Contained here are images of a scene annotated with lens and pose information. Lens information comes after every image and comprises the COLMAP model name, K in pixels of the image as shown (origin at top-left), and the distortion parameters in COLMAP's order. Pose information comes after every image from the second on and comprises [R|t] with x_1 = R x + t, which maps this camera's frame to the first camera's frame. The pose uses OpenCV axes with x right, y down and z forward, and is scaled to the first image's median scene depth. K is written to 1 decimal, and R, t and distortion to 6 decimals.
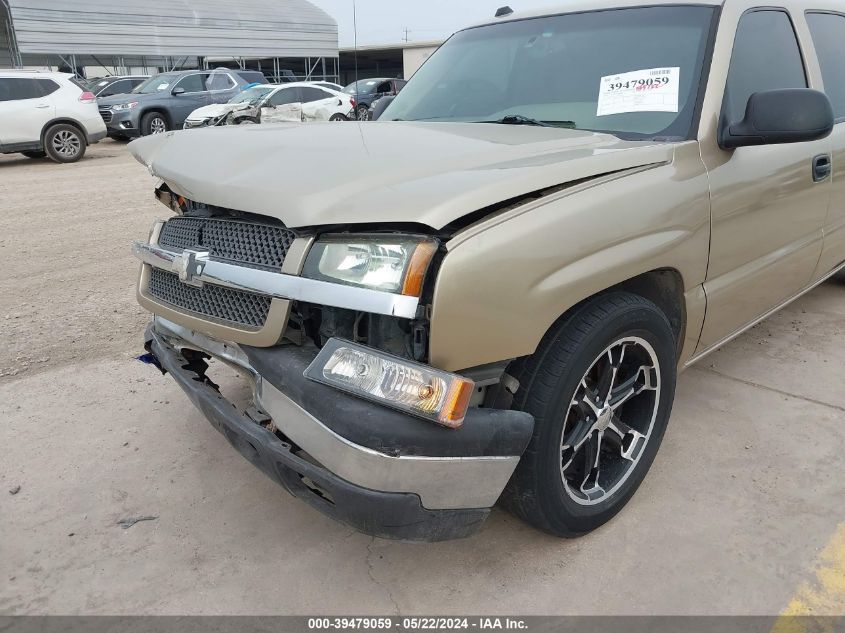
lens RADIAL K [[709.0, 0, 422.5], [0, 709.0, 316.5], [0, 0, 1]] dist [-0.001416, -0.003131]
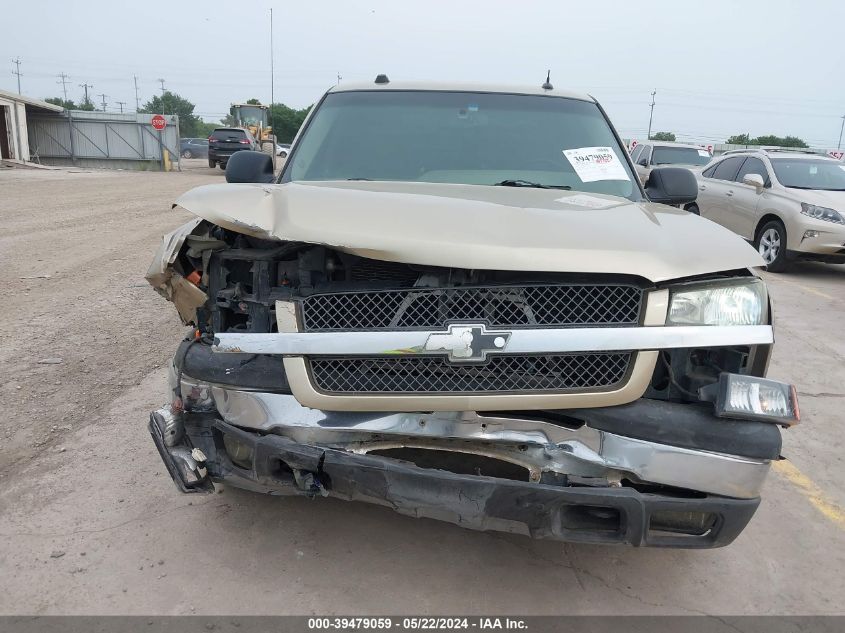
lens RADIAL K [[709.0, 0, 422.5], [0, 709.0, 316.5], [0, 0, 1]] dist [-0.001416, -0.003131]
pose [[0.691197, -0.112064, 0.713925, -0.886726], [0.168867, 0.985600, -0.008782, -0.093530], [-0.702660, 0.126628, 0.700167, 0.380378]]
